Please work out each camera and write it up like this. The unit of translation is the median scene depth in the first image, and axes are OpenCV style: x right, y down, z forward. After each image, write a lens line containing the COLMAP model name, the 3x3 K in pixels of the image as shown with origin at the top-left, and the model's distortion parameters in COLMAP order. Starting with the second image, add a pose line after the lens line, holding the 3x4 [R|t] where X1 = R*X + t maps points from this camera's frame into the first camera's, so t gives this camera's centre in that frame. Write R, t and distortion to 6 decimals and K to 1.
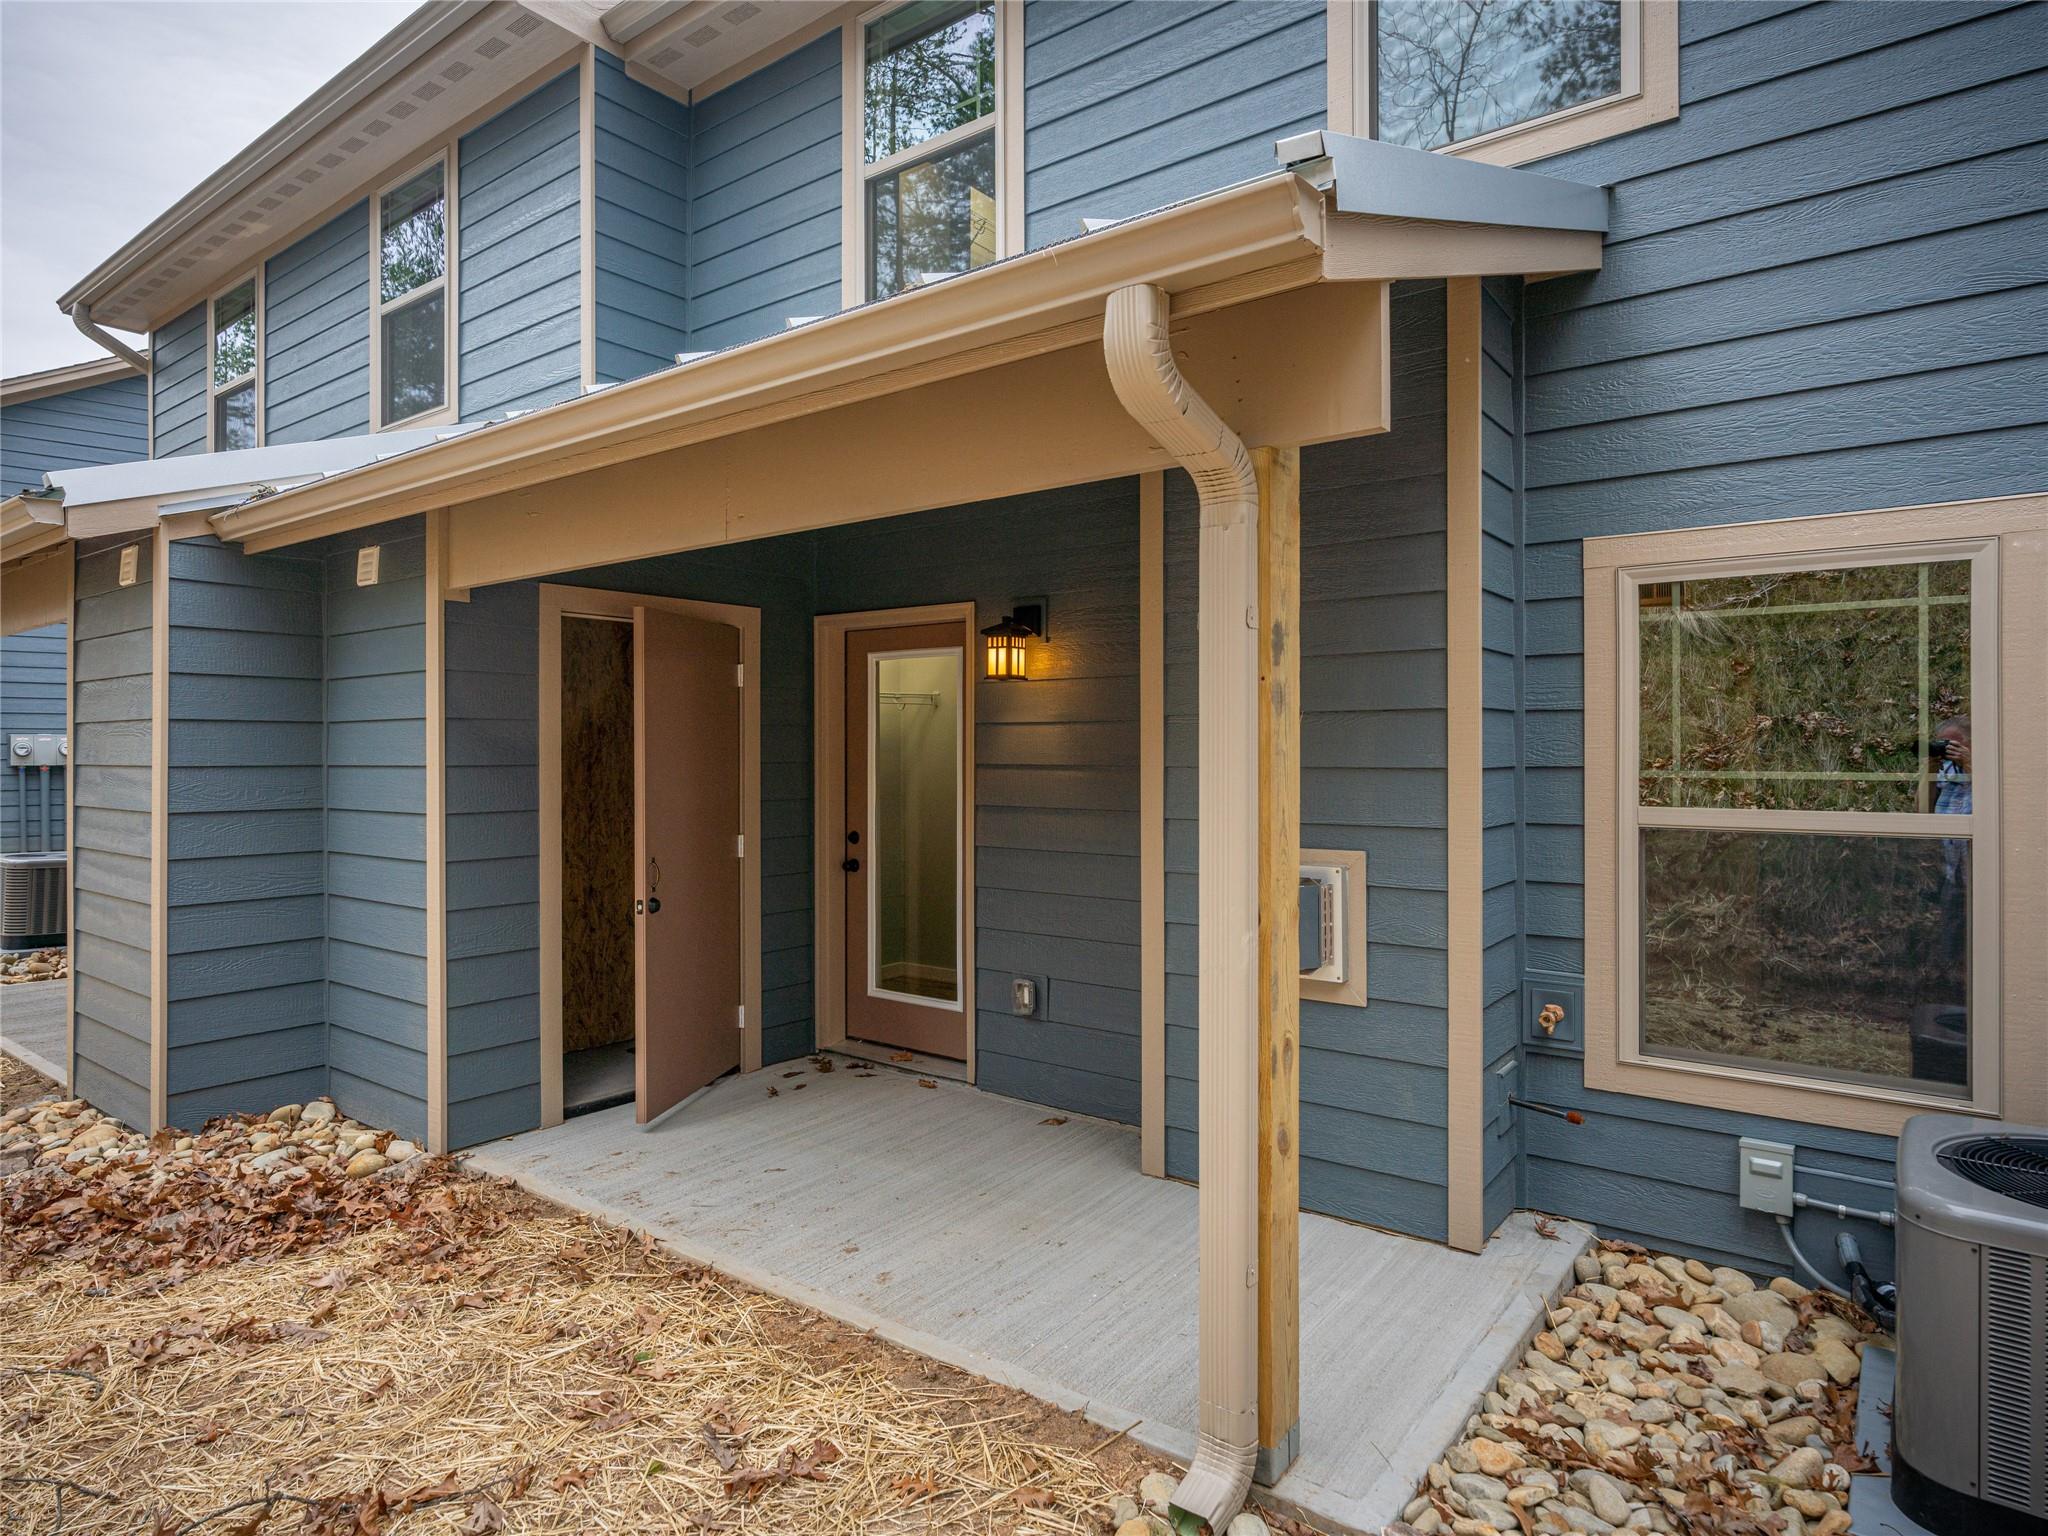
lens RADIAL K [[1184.8, 0, 1024.0], [0, 1184.8, 768.0], [0, 0, 1]] dist [-0.001589, -0.000908]
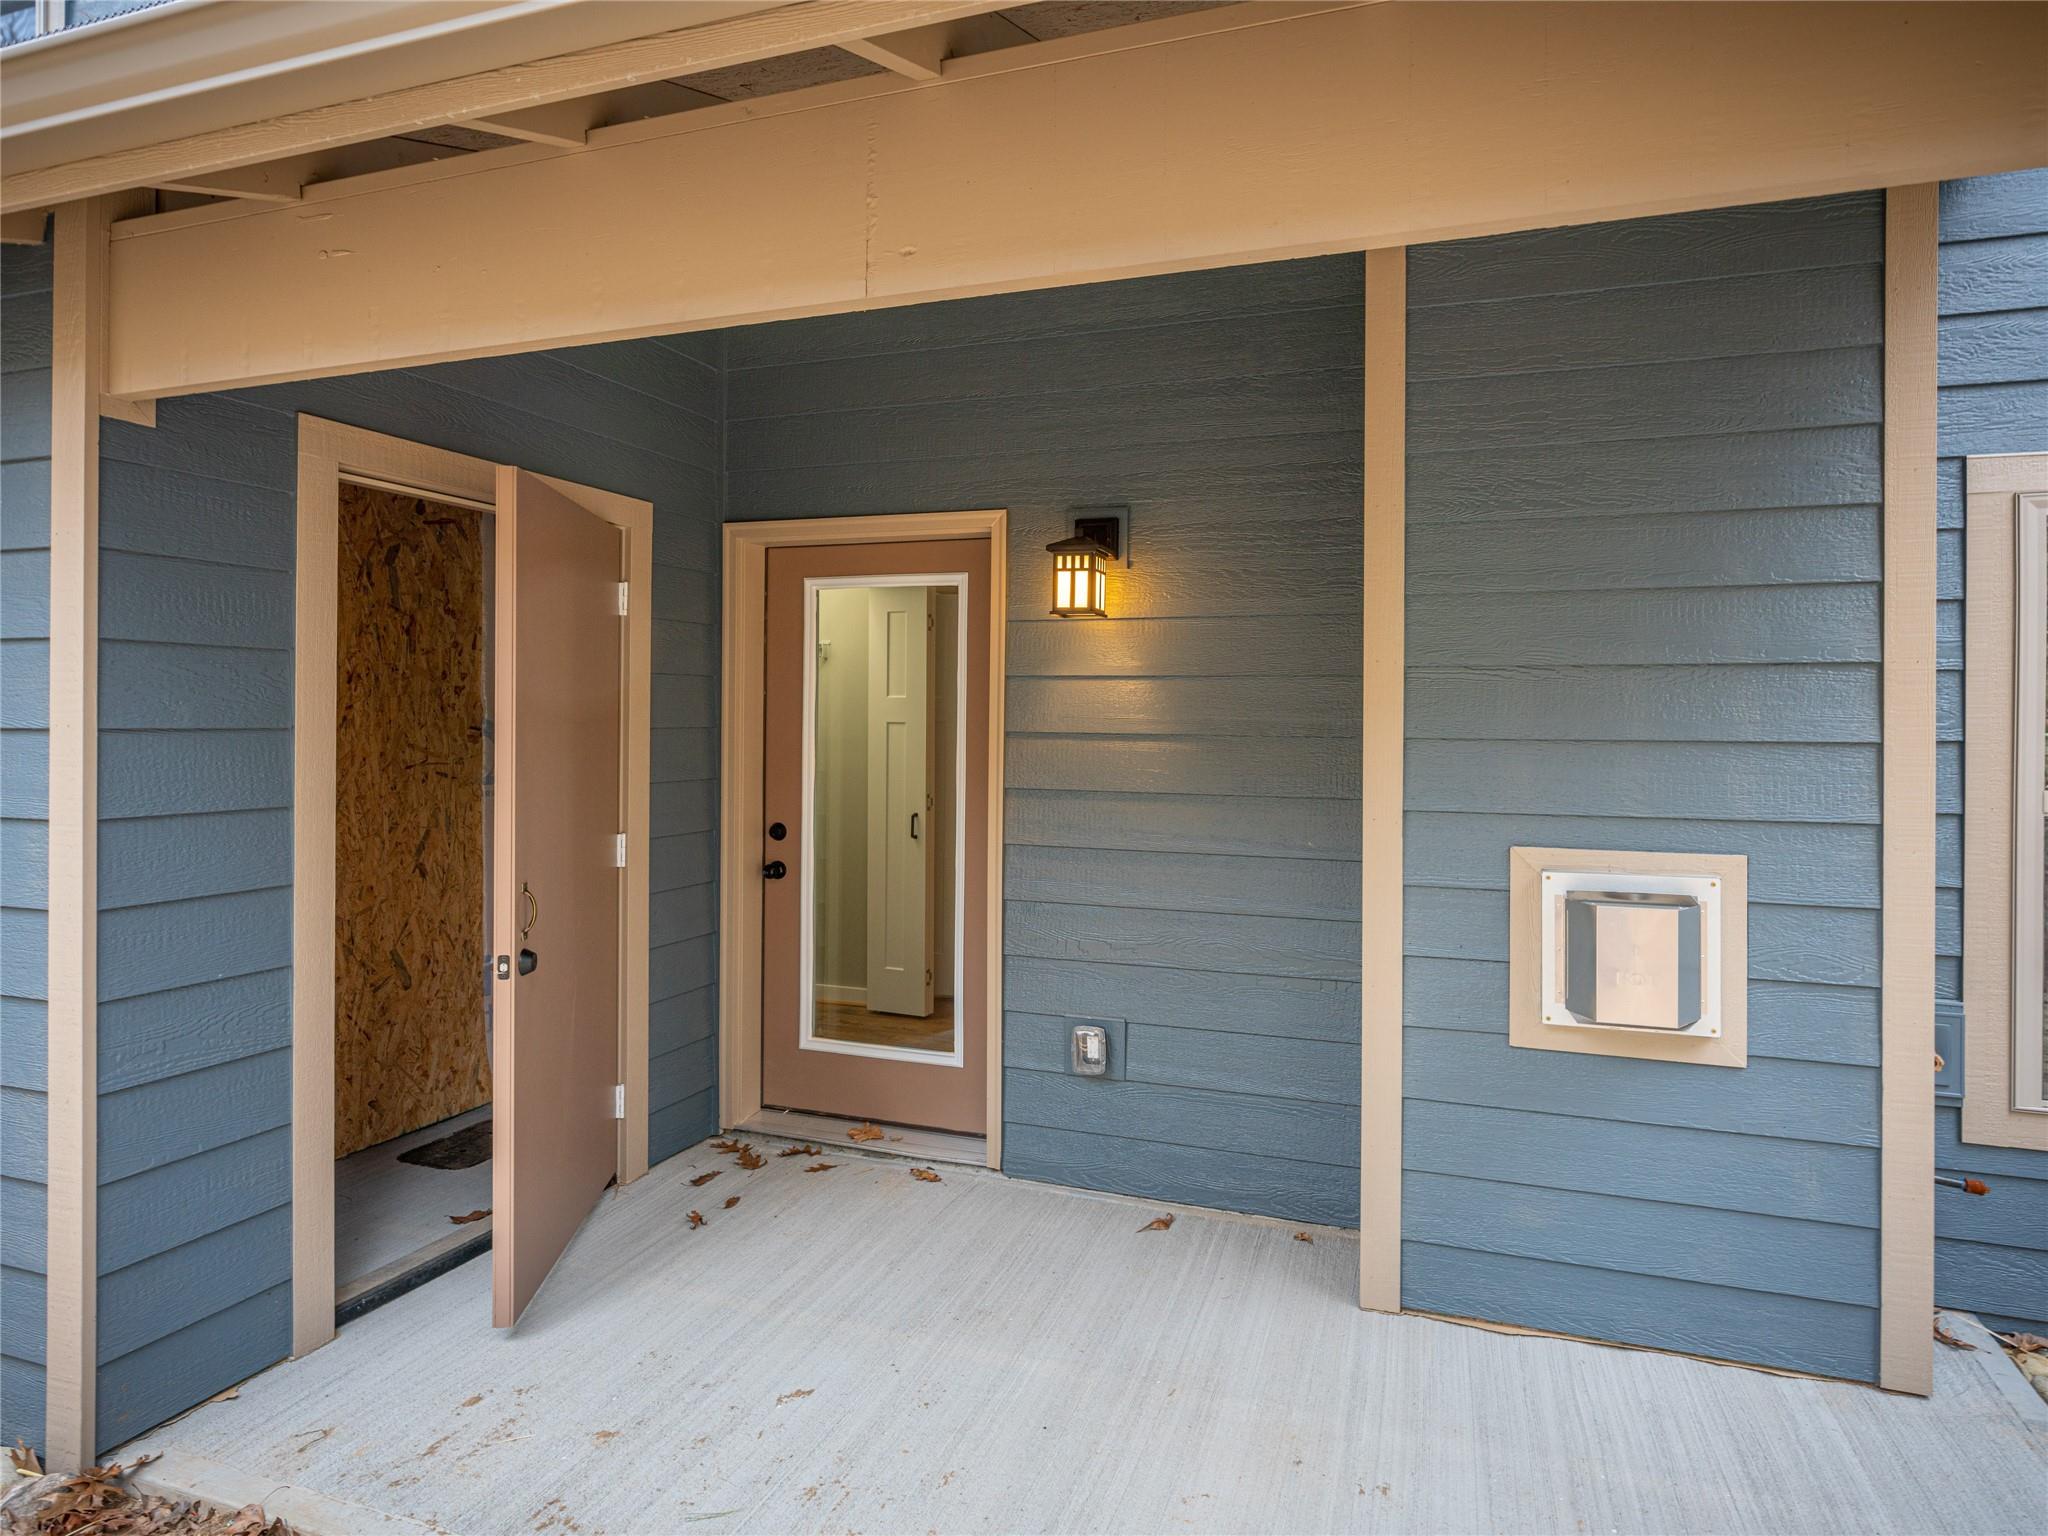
lens RADIAL K [[1008.5, 0, 1027.3], [0, 1008.5, 731.2], [0, 0, 1]] dist [-0.005815, 0.002402]
pose [[0.933157, 0.006815, 0.359404, -0.259295], [-0.005362, 0.999973, -0.005040, -0.000768], [-0.359428, 0.002776, 0.933169, 0.426125]]
